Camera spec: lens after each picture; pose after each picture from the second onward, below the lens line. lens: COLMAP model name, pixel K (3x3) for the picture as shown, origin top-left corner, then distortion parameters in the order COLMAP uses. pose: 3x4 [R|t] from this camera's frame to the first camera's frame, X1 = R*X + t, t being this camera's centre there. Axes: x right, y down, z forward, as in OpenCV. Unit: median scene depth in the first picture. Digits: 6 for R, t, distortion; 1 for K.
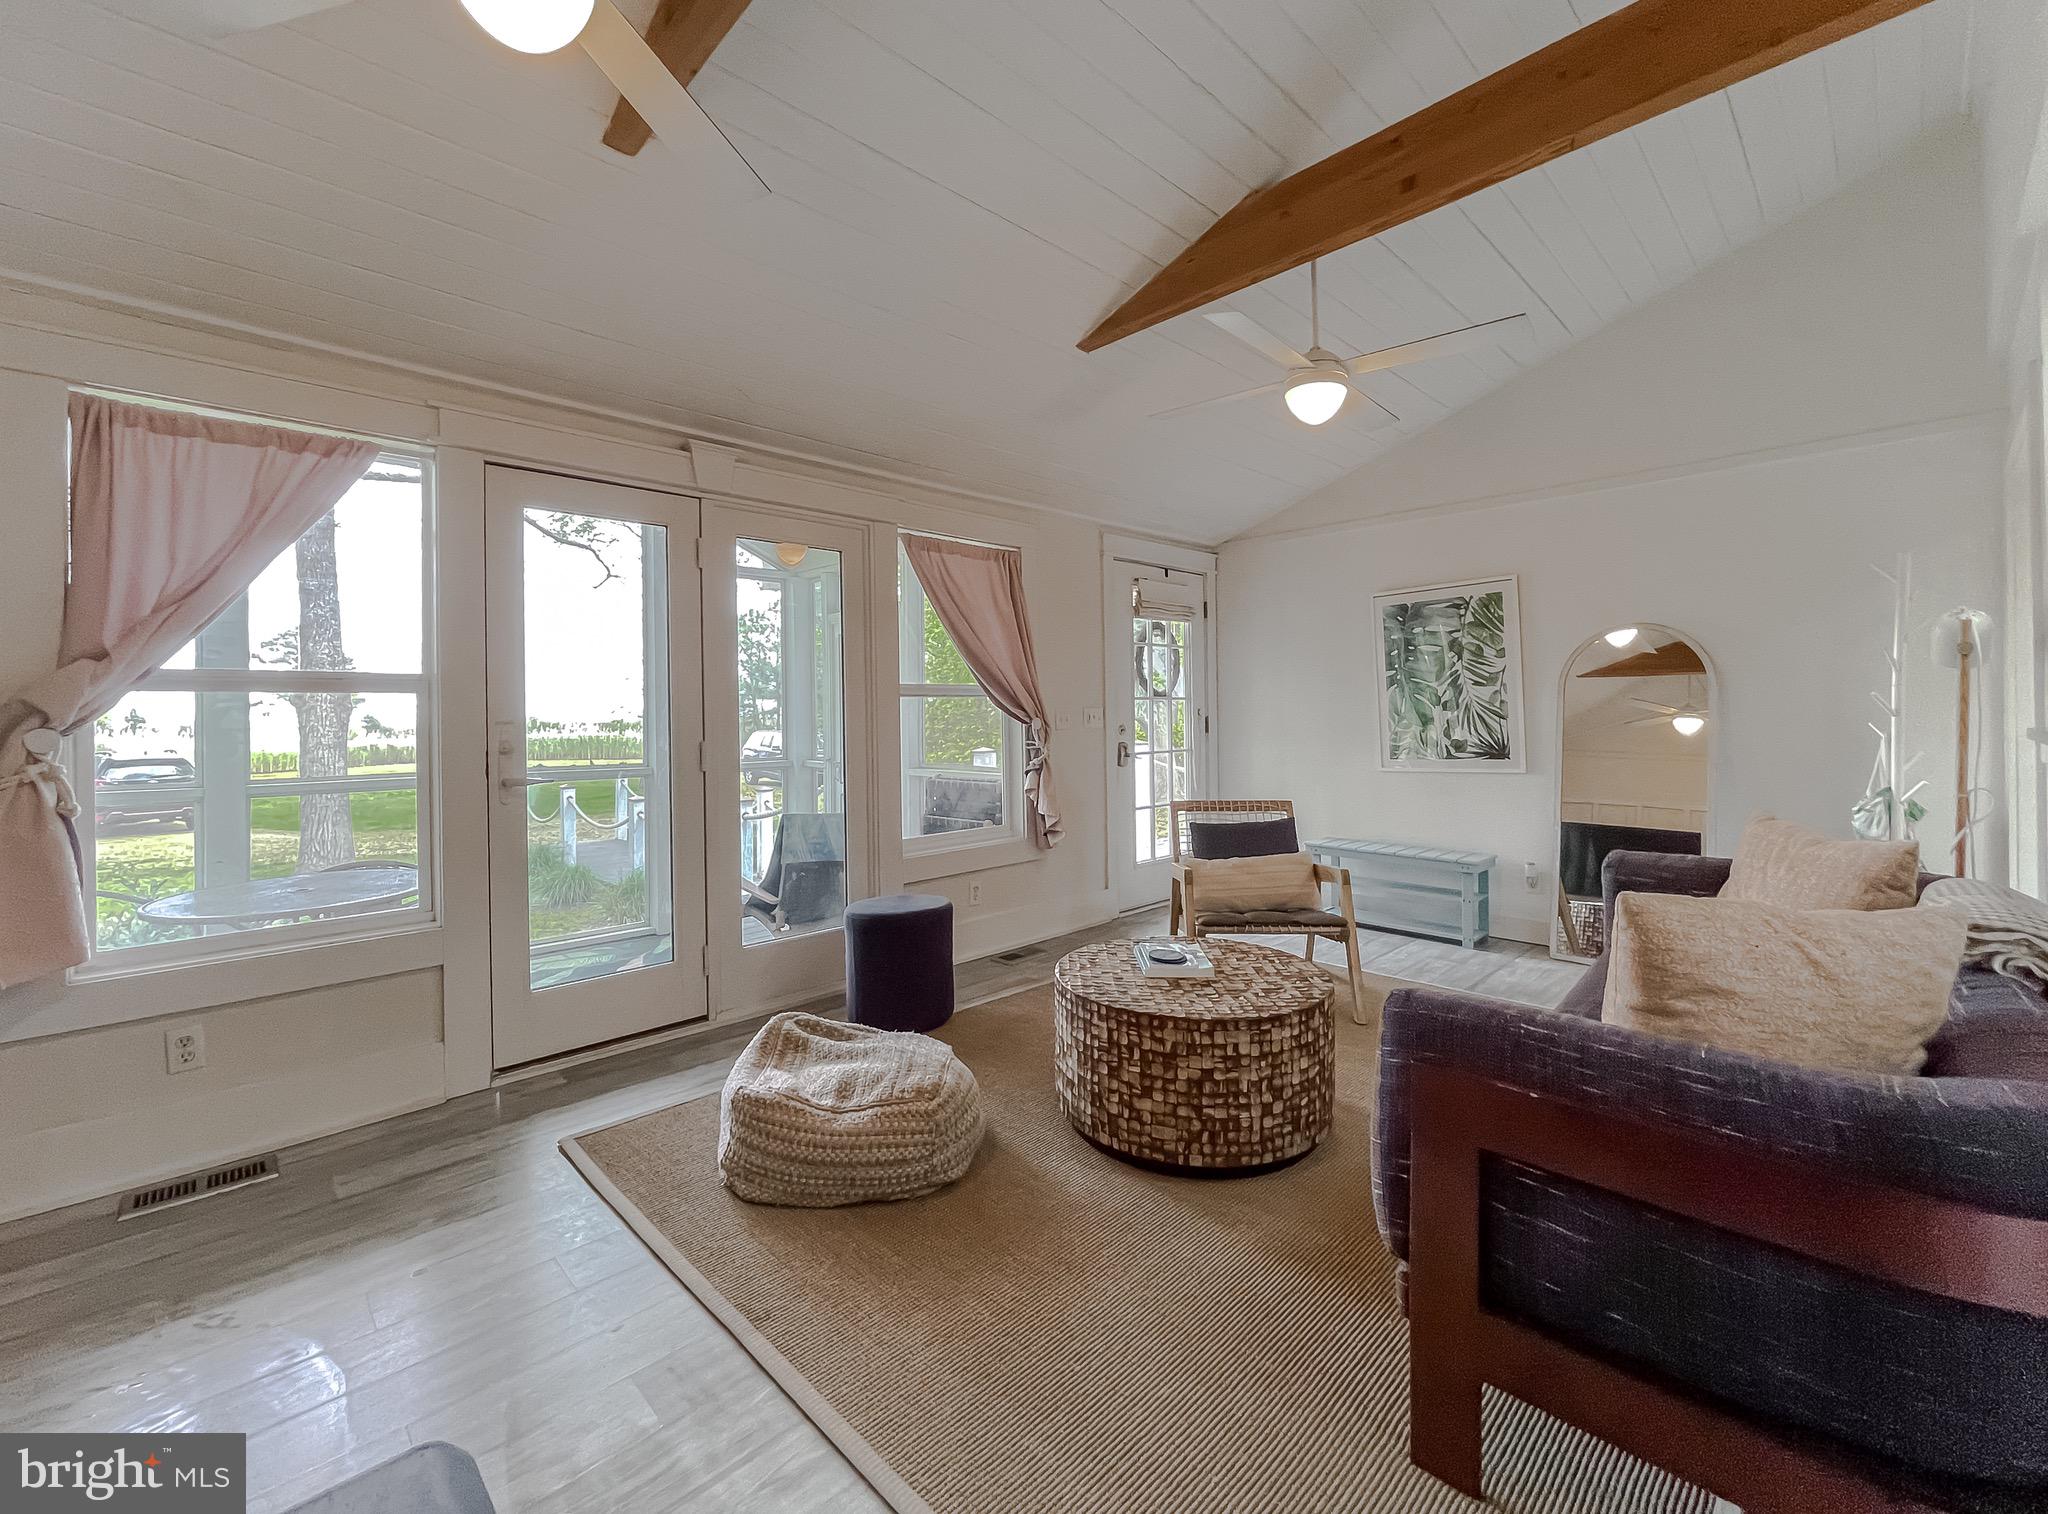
lens RADIAL K [[855.5, 0, 1024.0], [0, 855.5, 757.0], [0, 0, 1]] dist [-0.001054, -0.000243]
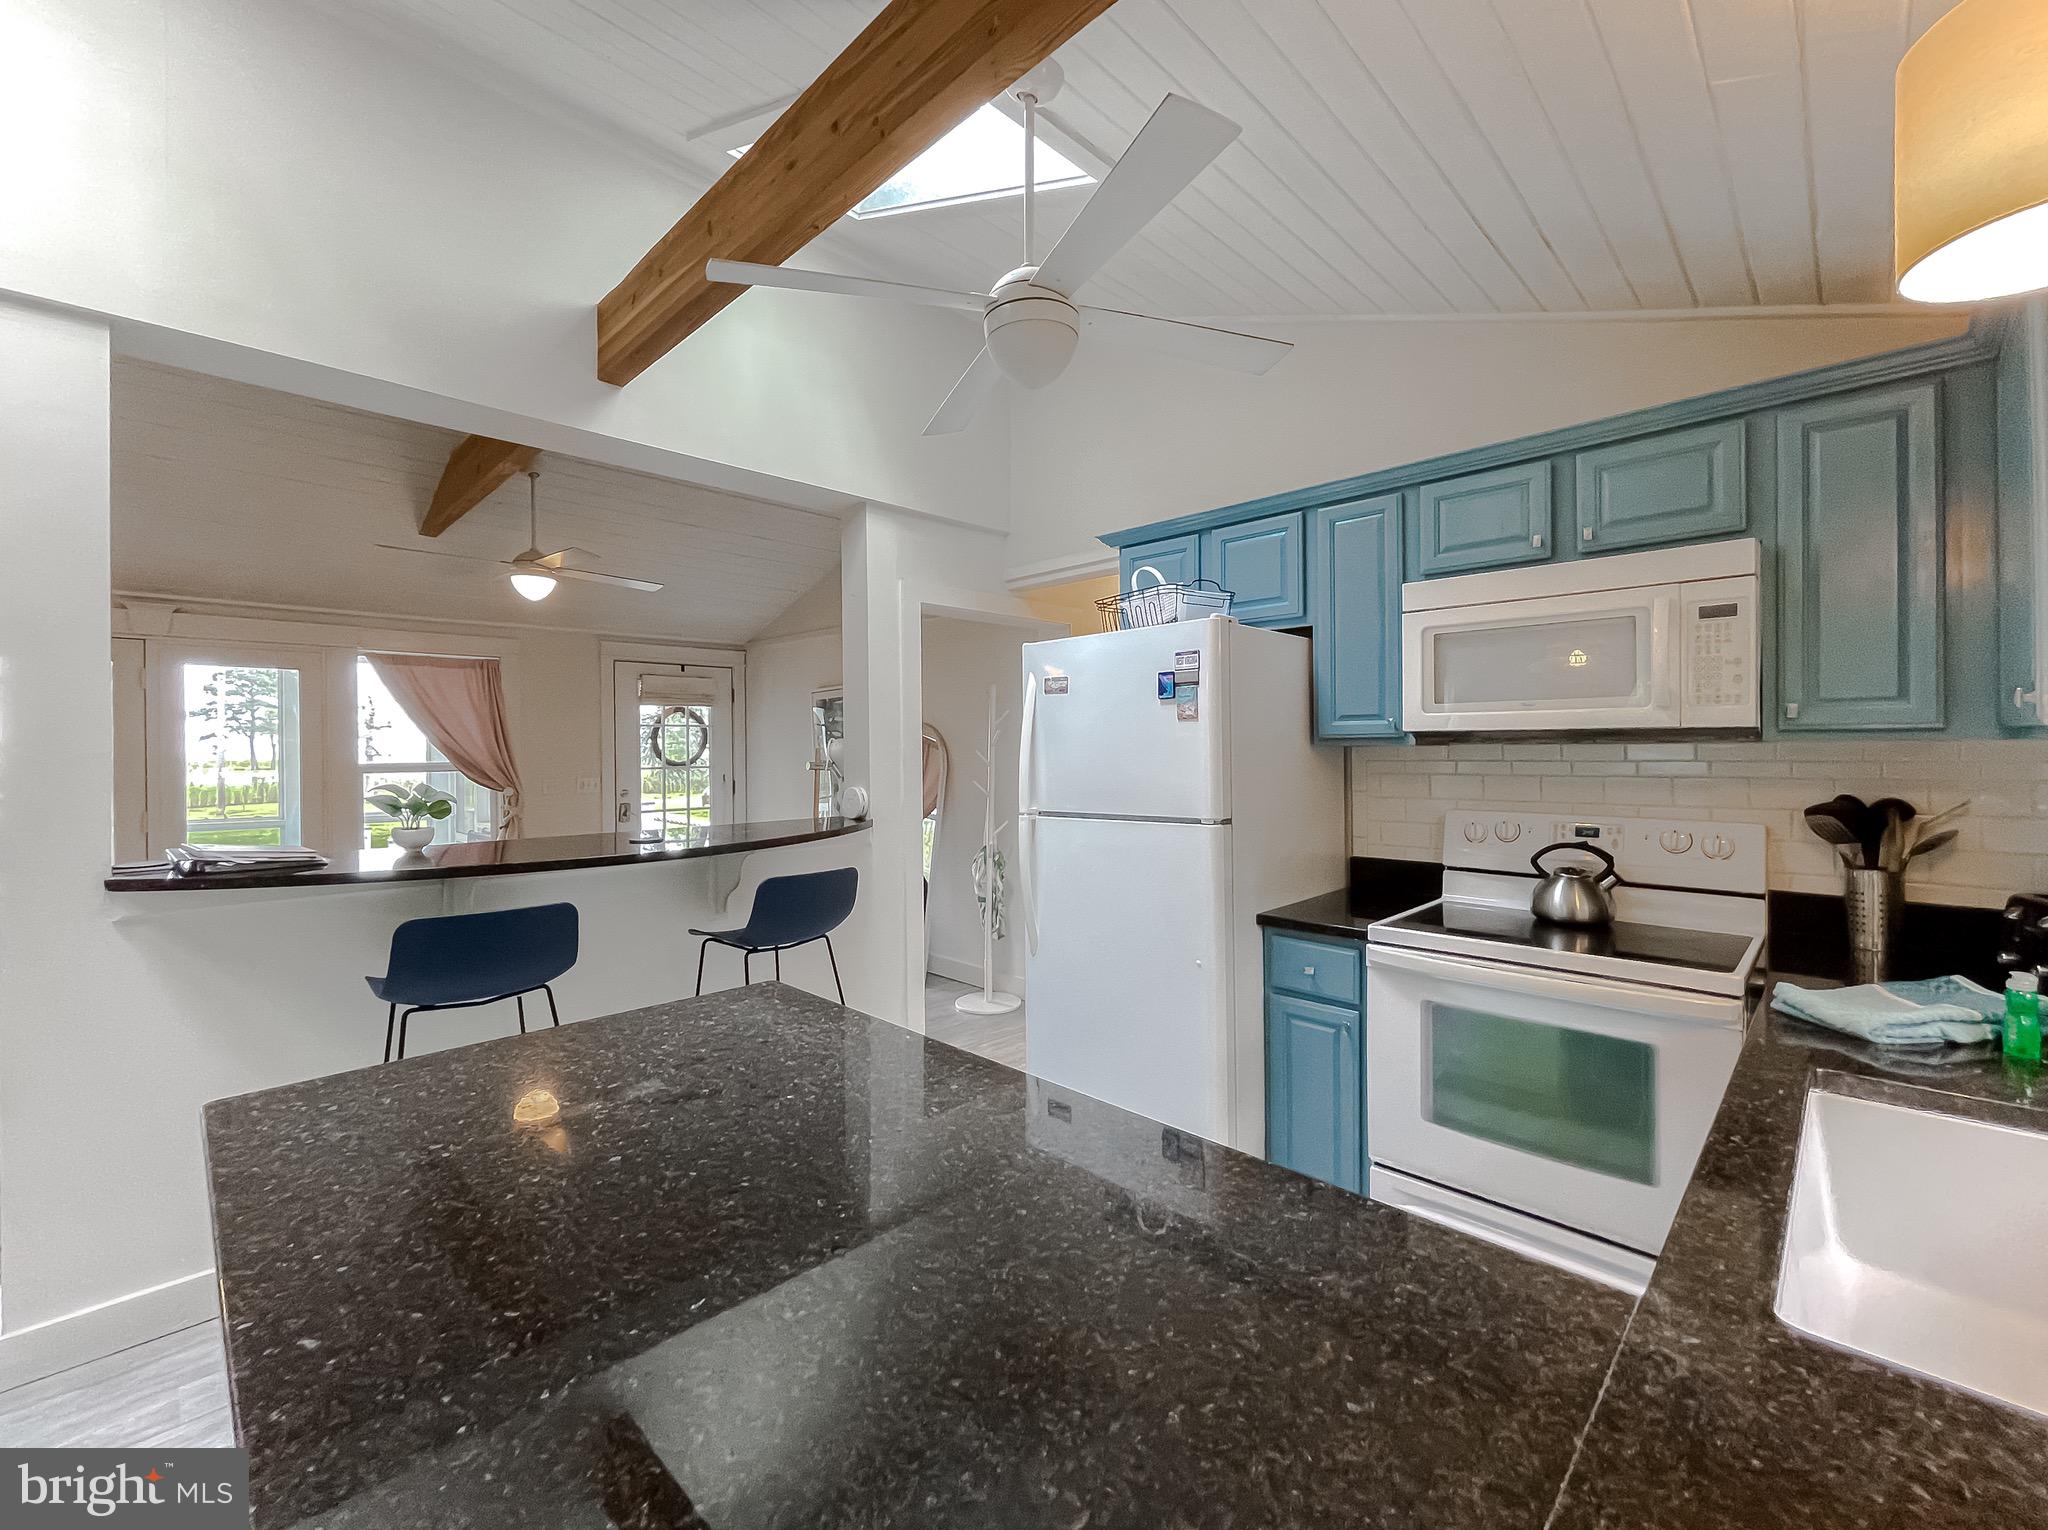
lens RADIAL K [[852.7, 0, 1024.0], [0, 852.7, 765.0], [0, 0, 1]] dist [-0.000118, -0.000018]
pose [[0.999939, 0.010398, 0.003593, 0.719916], [-0.010288, 0.999520, -0.029231, -0.042933], [-0.003896, 0.029192, 0.999566, -0.285606]]
